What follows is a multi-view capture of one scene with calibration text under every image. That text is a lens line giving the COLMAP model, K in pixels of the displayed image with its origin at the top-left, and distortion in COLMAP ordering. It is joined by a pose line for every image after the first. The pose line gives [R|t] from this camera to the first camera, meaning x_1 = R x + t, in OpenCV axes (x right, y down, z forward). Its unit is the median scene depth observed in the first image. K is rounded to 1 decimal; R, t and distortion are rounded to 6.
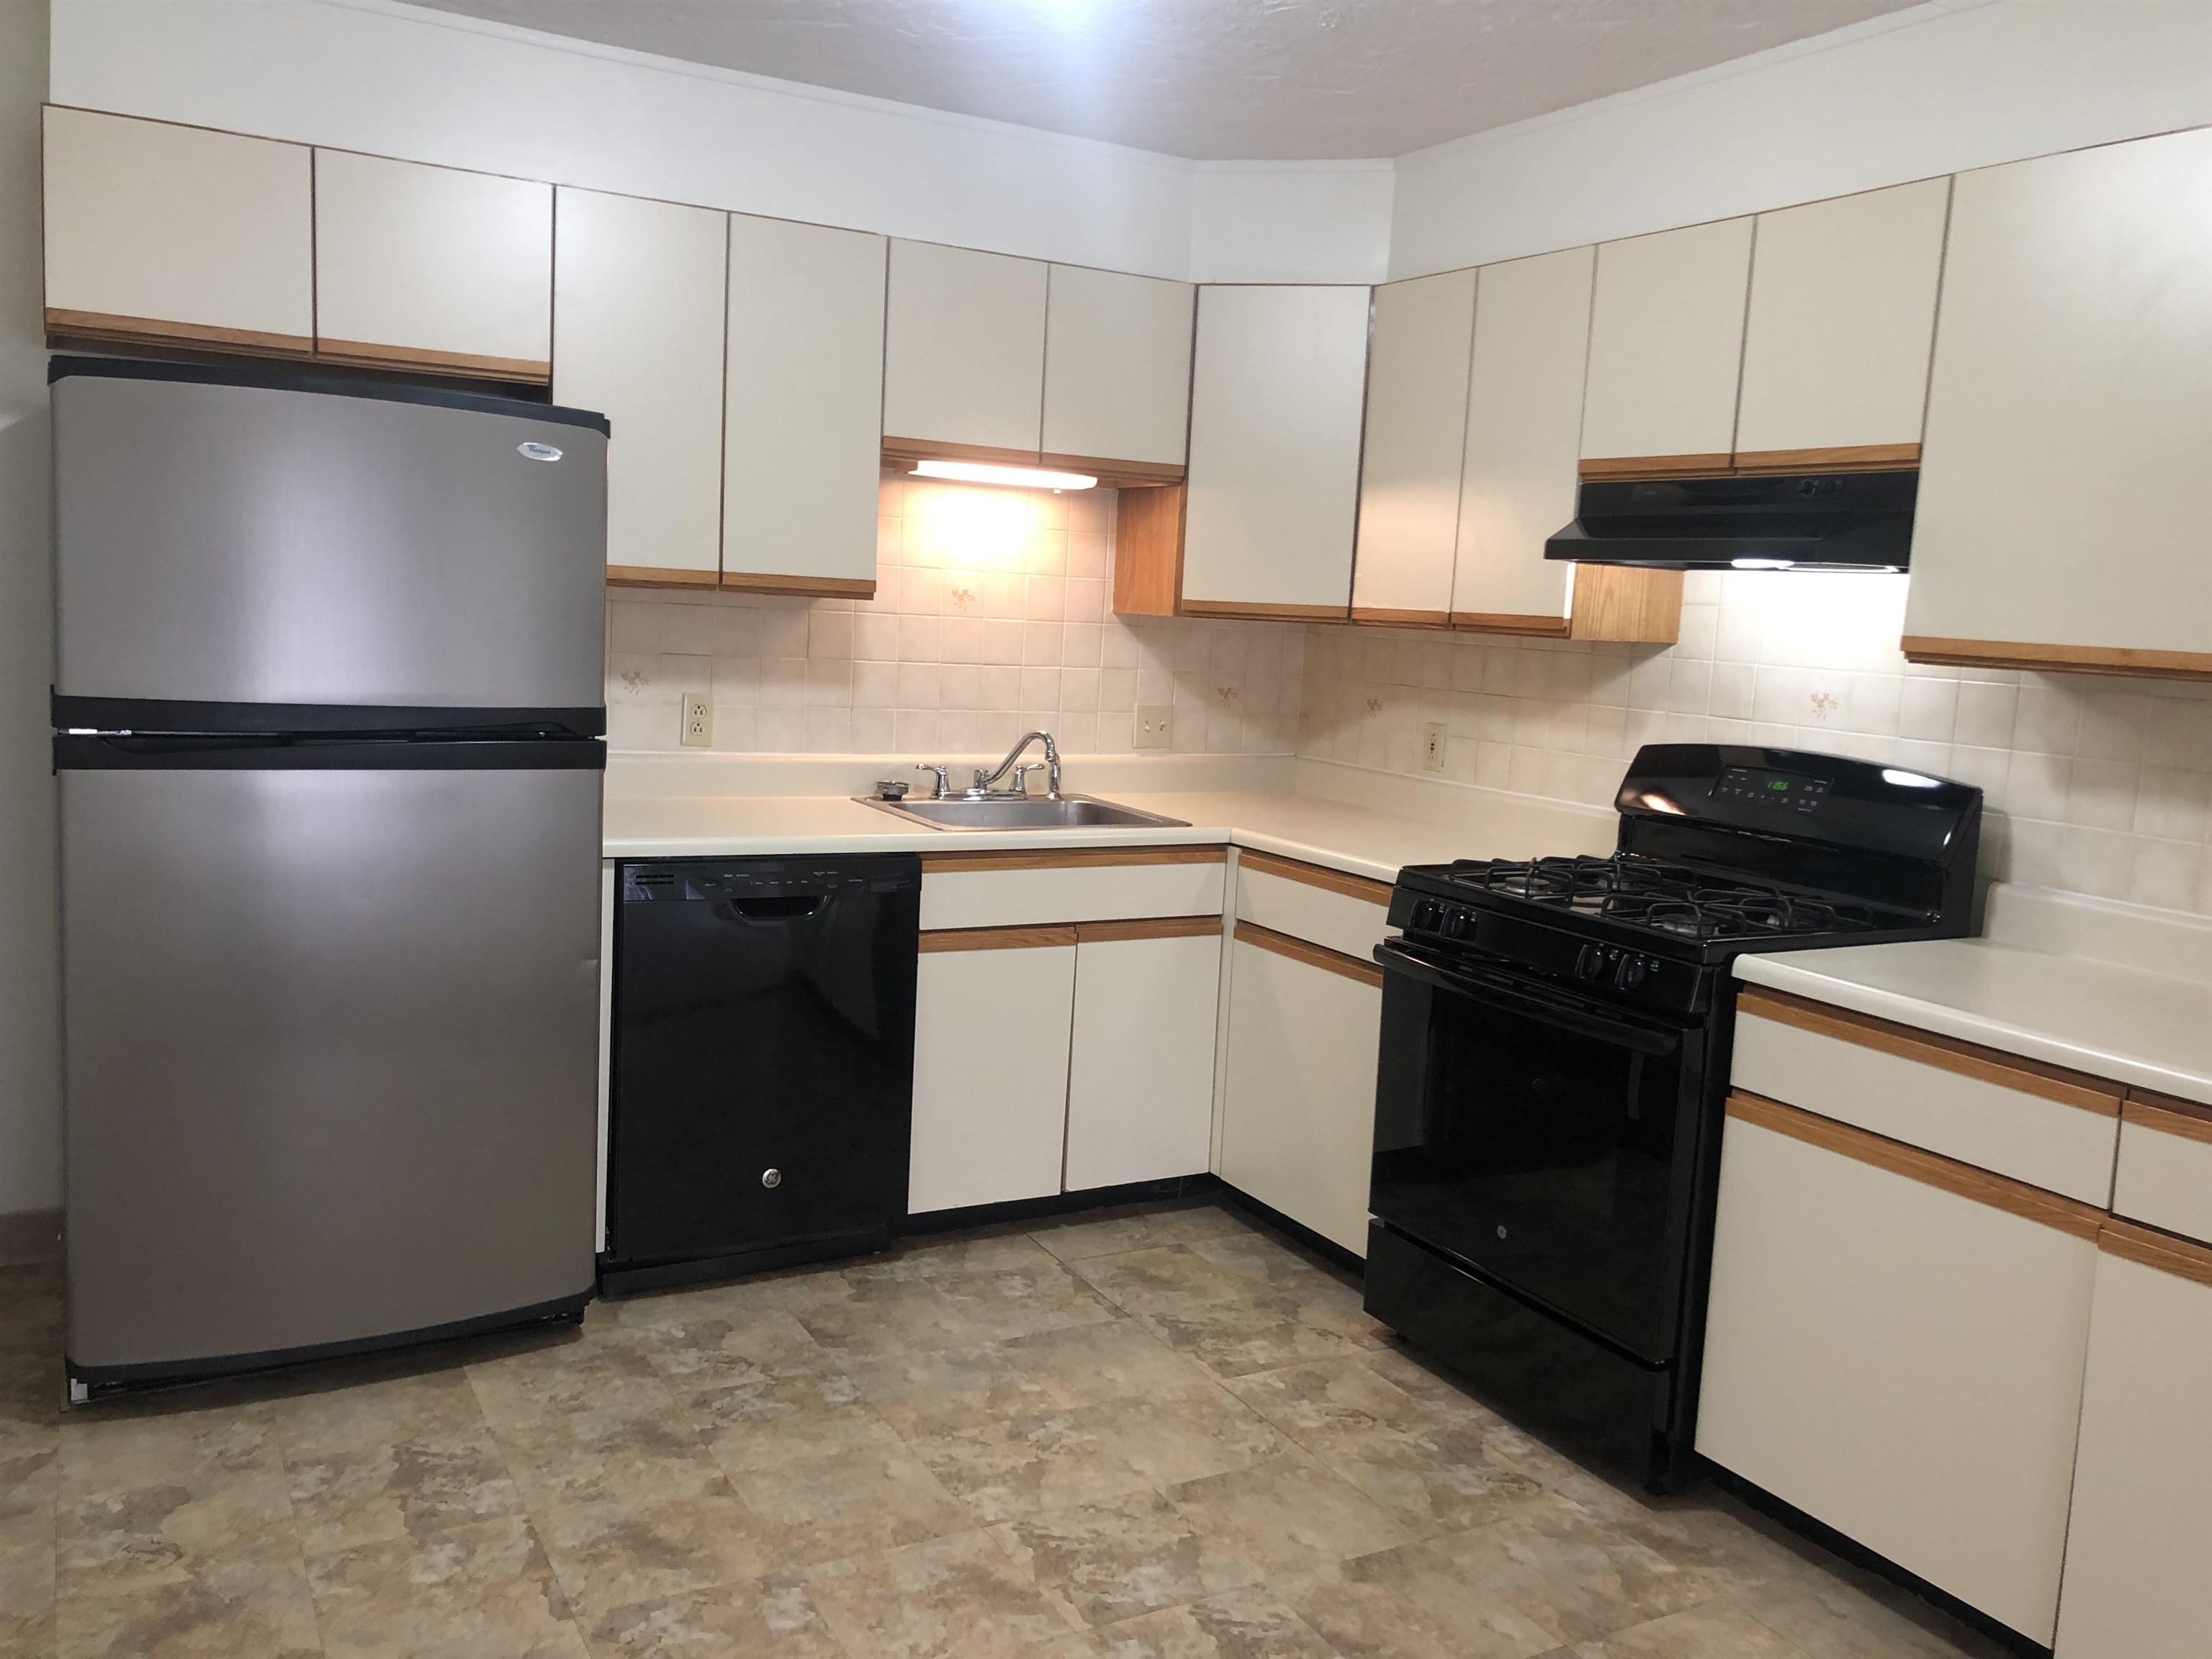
lens RADIAL K [[1773.1, 0, 1106.0], [0, 1773.1, 829.5], [0, 0, 1]] dist [0.025081, -0.000052]
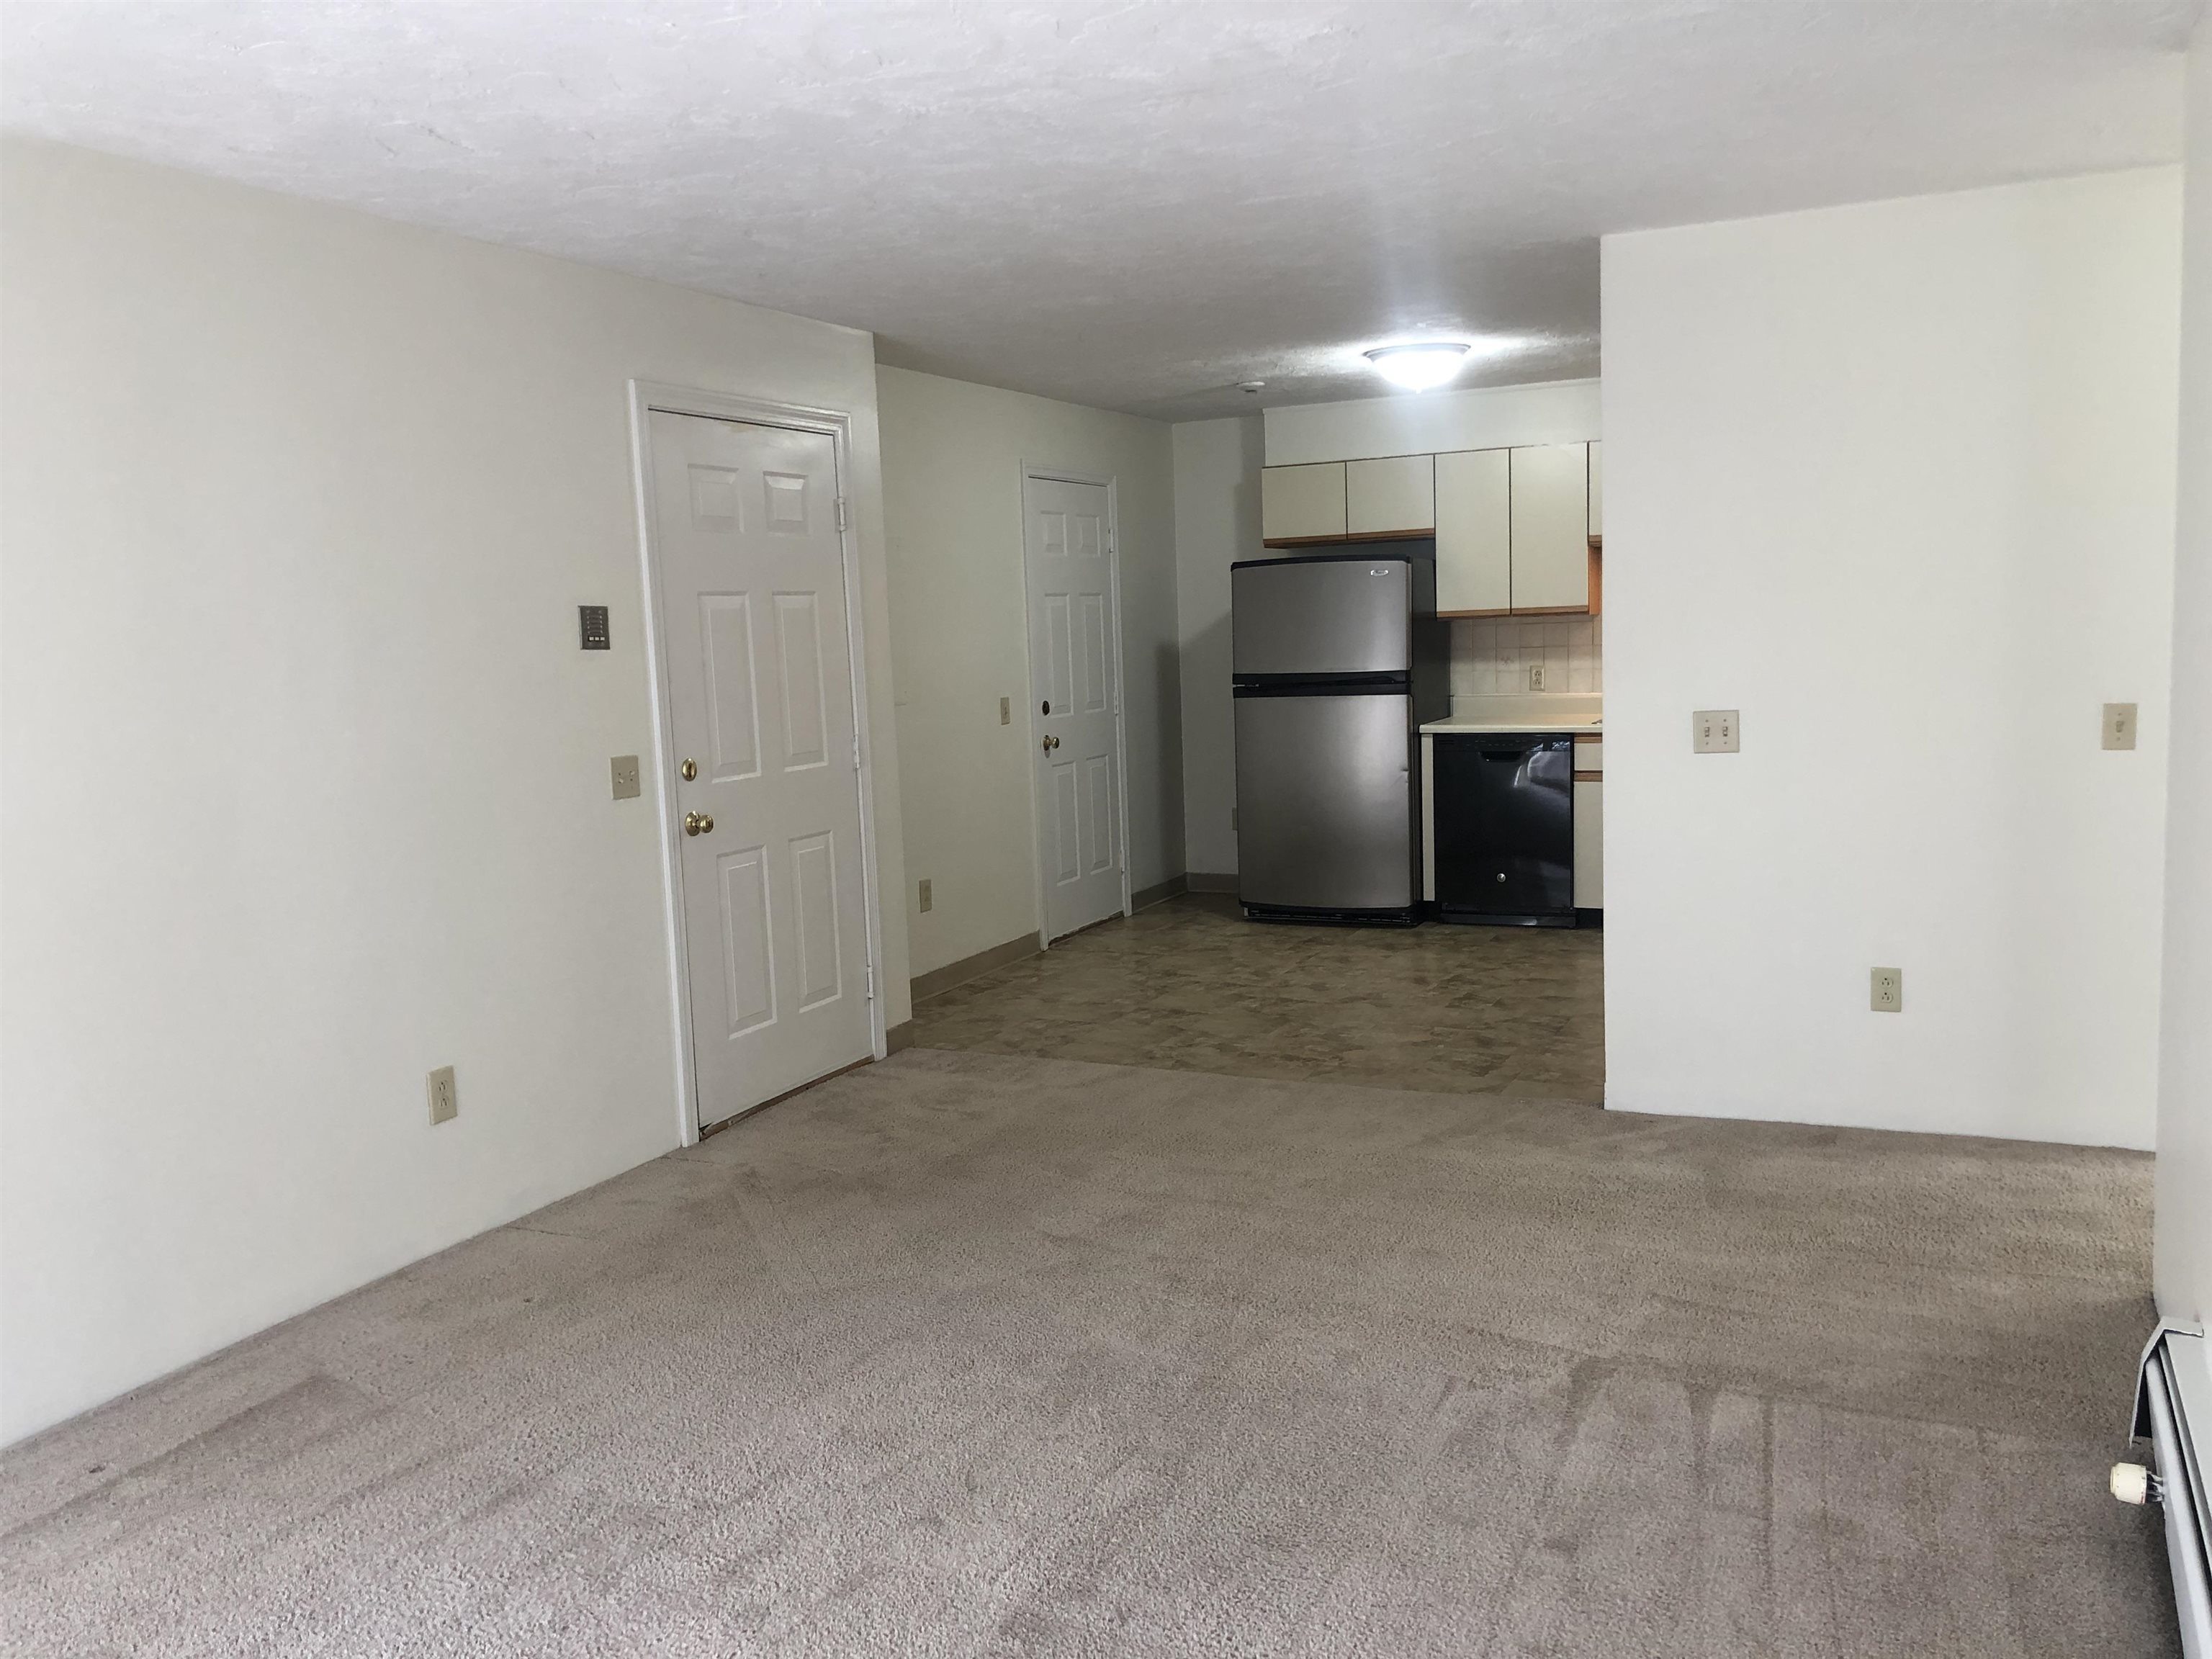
lens RADIAL K [[1773.1, 0, 1106.0], [0, 1773.1, 829.5], [0, 0, 1]] dist [0.025081, -0.000052]
pose [[0.556368, 0.019262, -0.830713, 1.336147], [-0.038413, 0.999259, -0.002556, 0.153138], [0.830048, 0.033332, 0.556695, -0.630346]]
